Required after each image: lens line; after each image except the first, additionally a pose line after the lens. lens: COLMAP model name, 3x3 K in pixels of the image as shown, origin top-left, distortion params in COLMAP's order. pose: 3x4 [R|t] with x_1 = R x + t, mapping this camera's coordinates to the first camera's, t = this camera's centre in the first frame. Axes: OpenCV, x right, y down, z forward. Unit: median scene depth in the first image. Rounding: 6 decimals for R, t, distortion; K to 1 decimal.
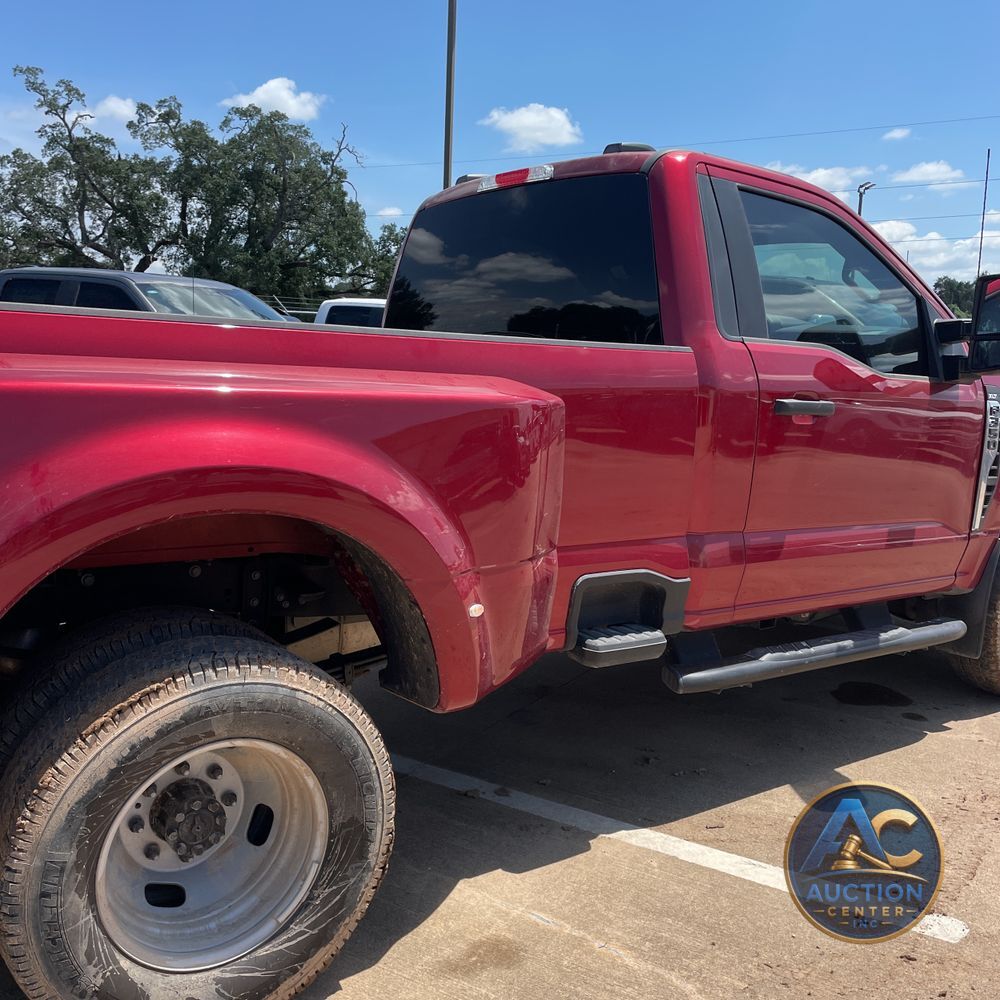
lens RADIAL K [[1018.5, 0, 493.6], [0, 1018.5, 511.4], [0, 0, 1]] dist [0.080684, -0.095022]
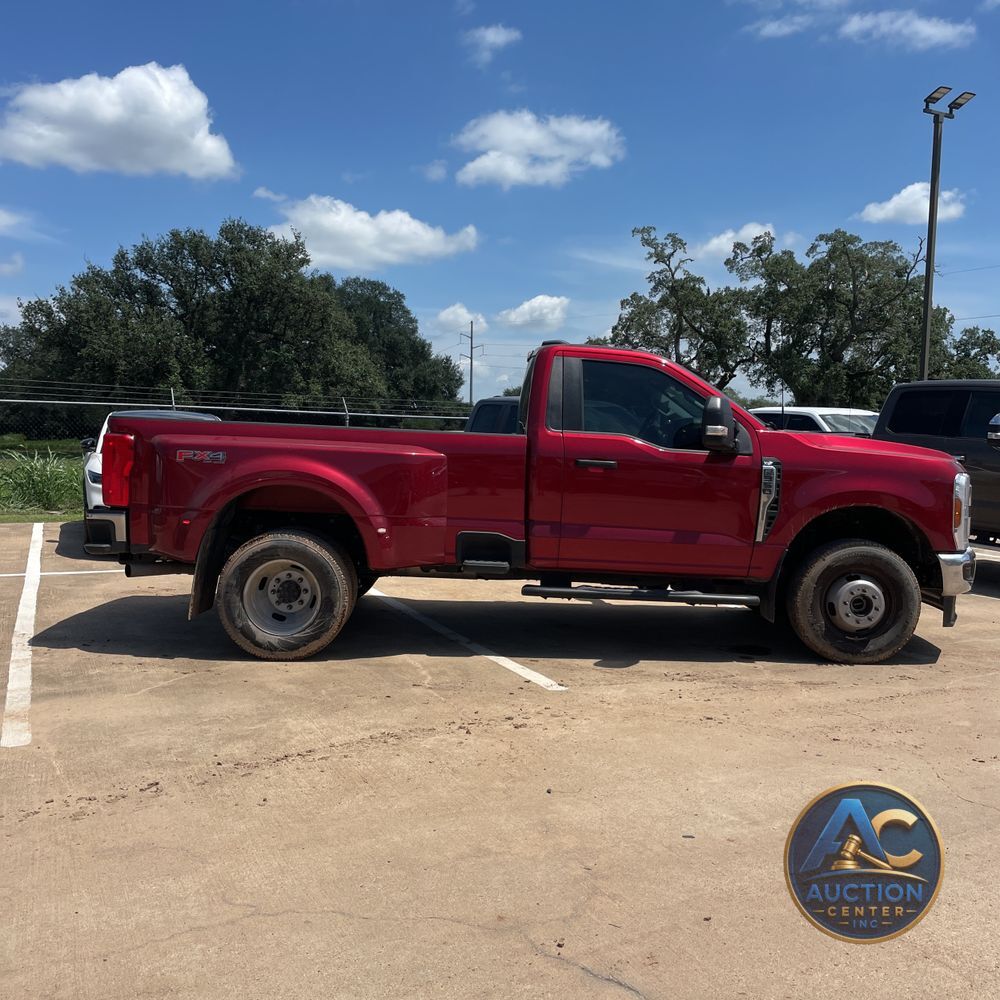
lens RADIAL K [[1018.5, 0, 493.6], [0, 1018.5, 511.4], [0, 0, 1]] dist [0.080684, -0.095022]
pose [[0.825581, 0.030148, -0.563478, 0.092743], [-0.088261, 0.993180, -0.076177, 0.012000], [0.557338, 0.112624, 0.822612, -0.056115]]
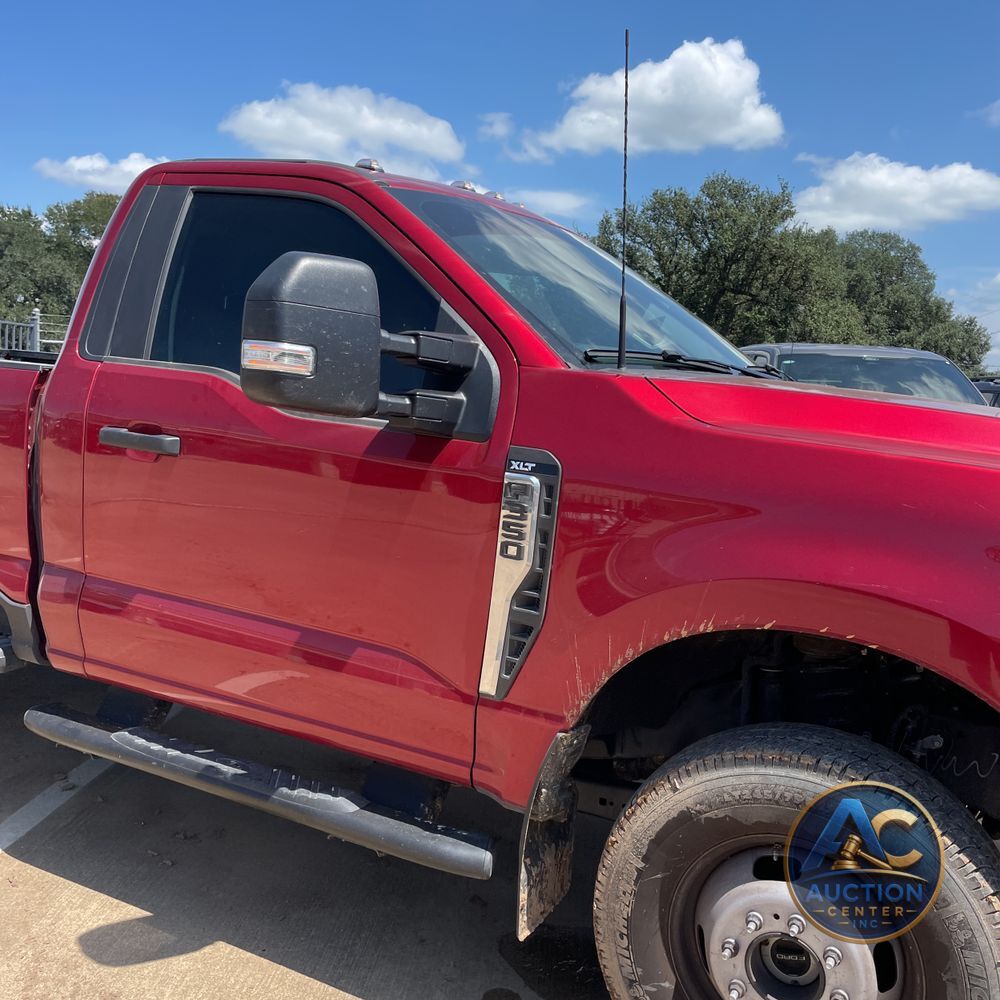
lens RADIAL K [[1002.5, 0, 500.0], [0, 1002.5, 500.0], [0, 0, 1]] dist [0.140170, -0.256030]
pose [[0.450296, 0.095294, -0.887780, 0.084292], [-0.182555, 0.983111, 0.012932, -0.008517], [0.874018, 0.156246, 0.460087, 0.064121]]
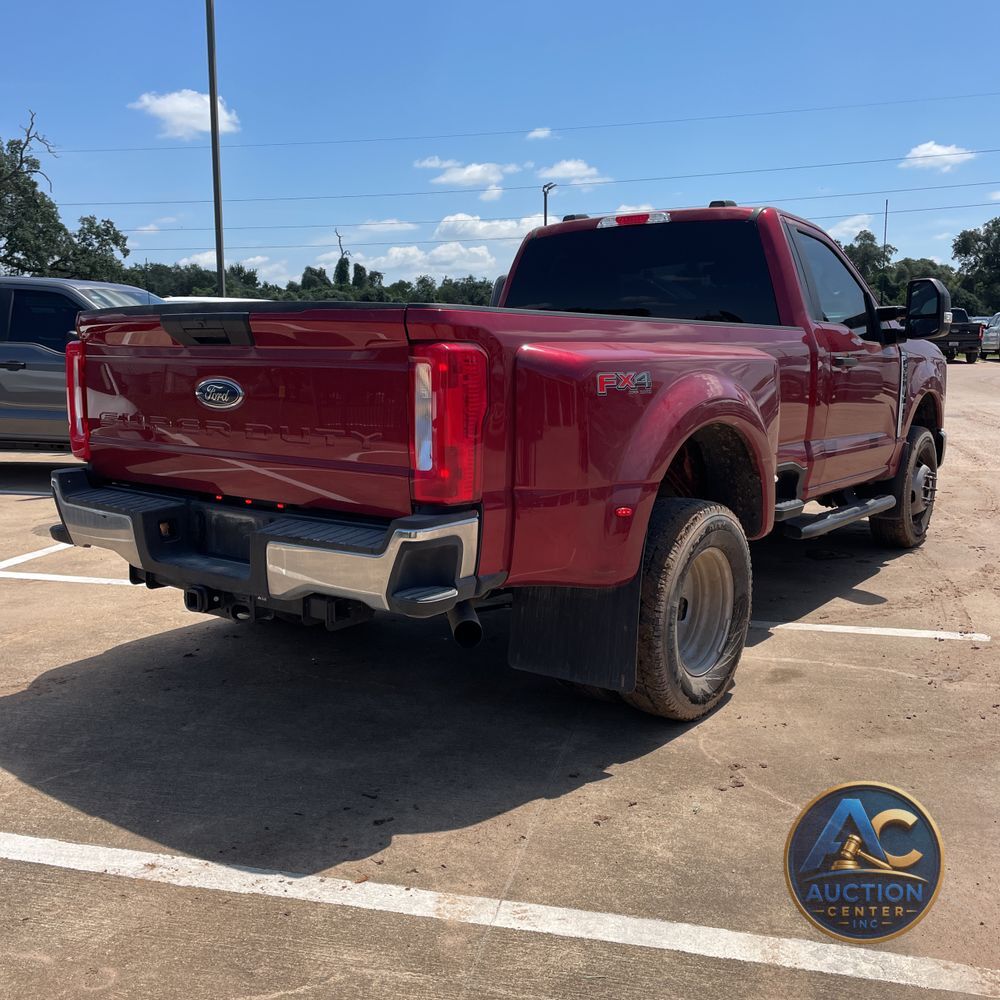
lens RADIAL K [[1015.2, 0, 486.1], [0, 1015.2, 499.7], [0, 0, 1]] dist [0.066819, -0.037546]
pose [[0.952968, -0.080992, 0.292047, -0.054265], [0.081205, 0.996632, 0.011416, 0.003886], [-0.291988, 0.012836, 0.956336, -0.029446]]
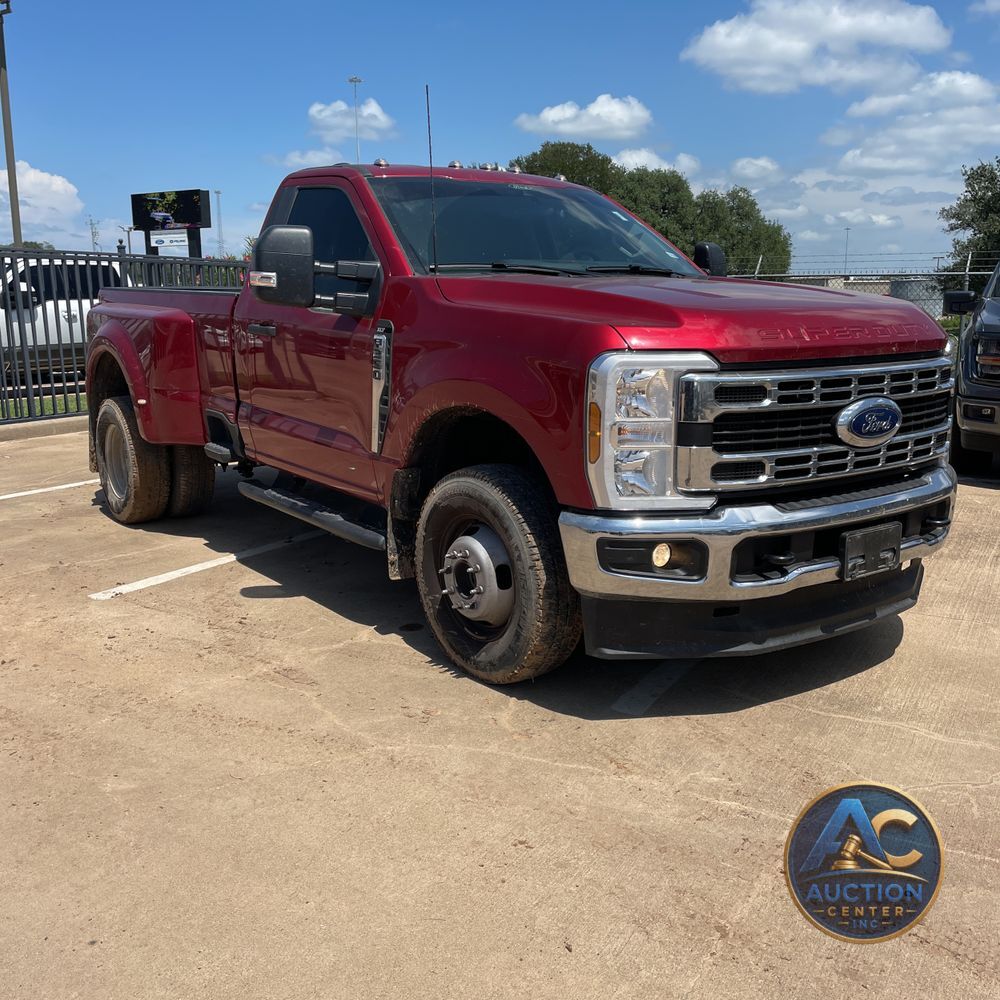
lens RADIAL K [[1002.5, 0, 500.0], [0, 1002.5, 500.0], [0, 0, 1]] dist [0.140170, -0.256030]
pose [[0.023207, 0.162026, -0.986514, 0.134949], [-0.155883, 0.975296, 0.156516, -0.010608], [0.987503, 0.150149, 0.047891, 0.095572]]
